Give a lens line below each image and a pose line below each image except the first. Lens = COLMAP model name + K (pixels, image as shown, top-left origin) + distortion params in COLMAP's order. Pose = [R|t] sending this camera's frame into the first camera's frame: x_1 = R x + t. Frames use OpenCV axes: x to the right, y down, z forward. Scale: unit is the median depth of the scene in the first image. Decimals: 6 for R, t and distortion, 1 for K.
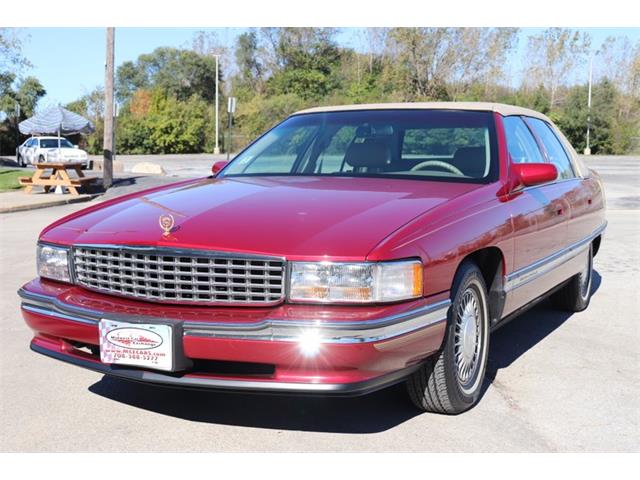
lens RADIAL K [[882.4, 0, 320.0], [0, 882.4, 240.0], [0, 0, 1]] dist [-0.019784, 0.489307]
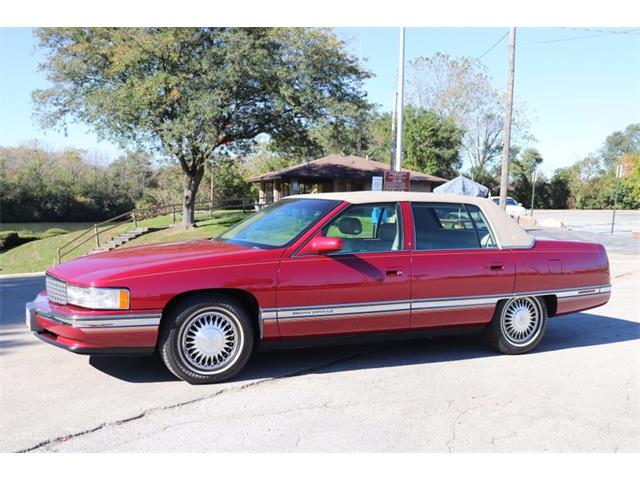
lens RADIAL K [[717.8, 0, 320.0], [0, 717.8, 240.0], [0, 0, 1]] dist [-0.018179, 0.045772]
pose [[0.798464, 0.039523, -0.600744, 0.653587], [-0.069717, 0.997200, -0.027056, -0.033471], [0.597992, 0.063485, 0.798984, 0.013018]]
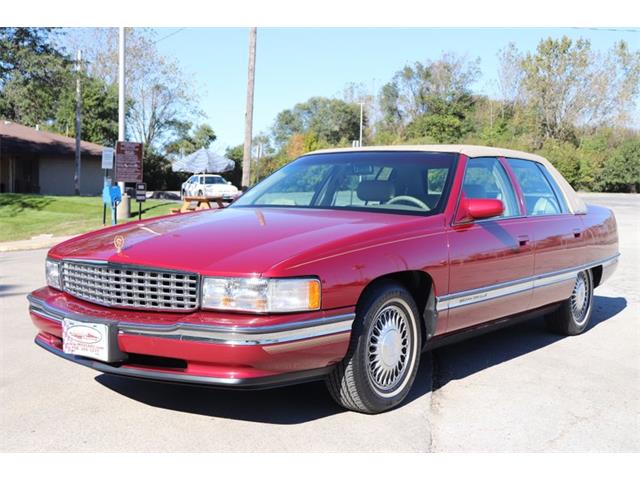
lens RADIAL K [[792.6, 0, 318.6], [0, 792.6, 237.0], [0, 0, 1]] dist [0.002770, 0.026470]
pose [[0.983977, 0.018482, -0.177336, 0.147101], [-0.025311, 0.999020, -0.036323, 0.002849], [0.176491, 0.040230, 0.983480, -0.024768]]
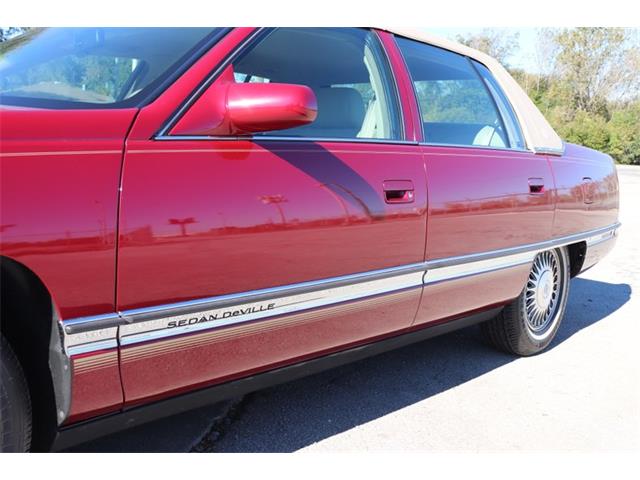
lens RADIAL K [[717.8, 0, 320.0], [0, 717.8, 240.0], [0, 0, 1]] dist [-0.018179, 0.045772]
pose [[0.969300, 0.065507, -0.236996, 0.251852], [-0.061602, 0.997816, 0.023853, -0.008643], [0.238040, -0.008521, 0.971218, 0.423575]]
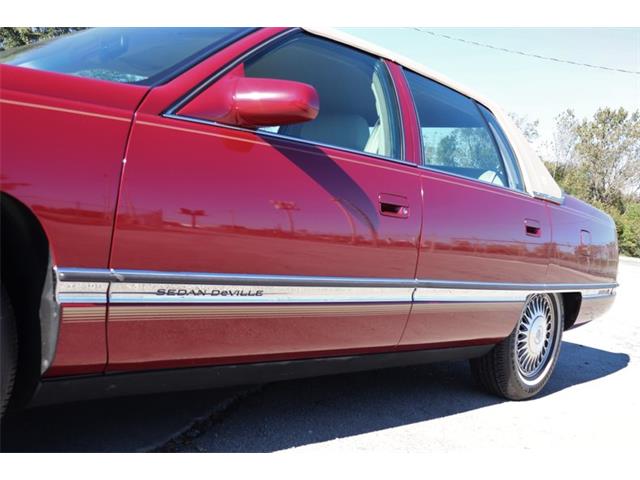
lens RADIAL K [[717.8, 0, 320.0], [0, 717.8, 240.0], [0, 0, 1]] dist [-0.018179, 0.045772]
pose [[0.958216, 0.119903, -0.259701, 0.264568], [-0.142850, 0.987173, -0.071298, 0.020862], [0.247821, 0.105417, 0.963053, 0.416004]]
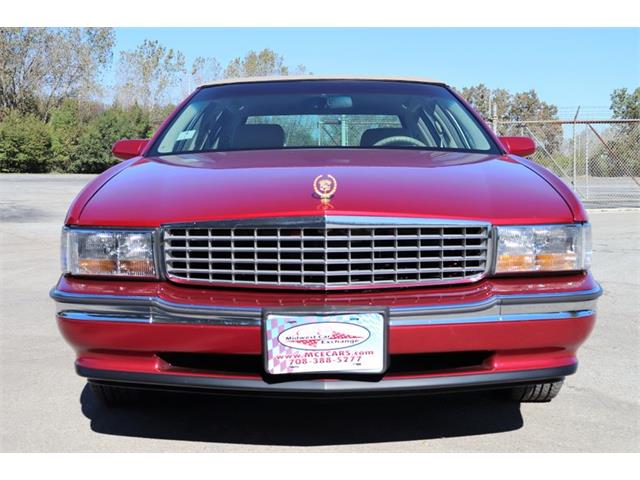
lens RADIAL K [[921.2, 0, 338.5], [0, 921.2, 240.1], [0, 0, 1]] dist [0.023419, 0.127684]
pose [[0.890828, -0.040679, 0.452516, -0.260114], [0.052979, 0.998490, -0.014536, 0.019485], [-0.451242, 0.036923, 0.891638, 0.134446]]
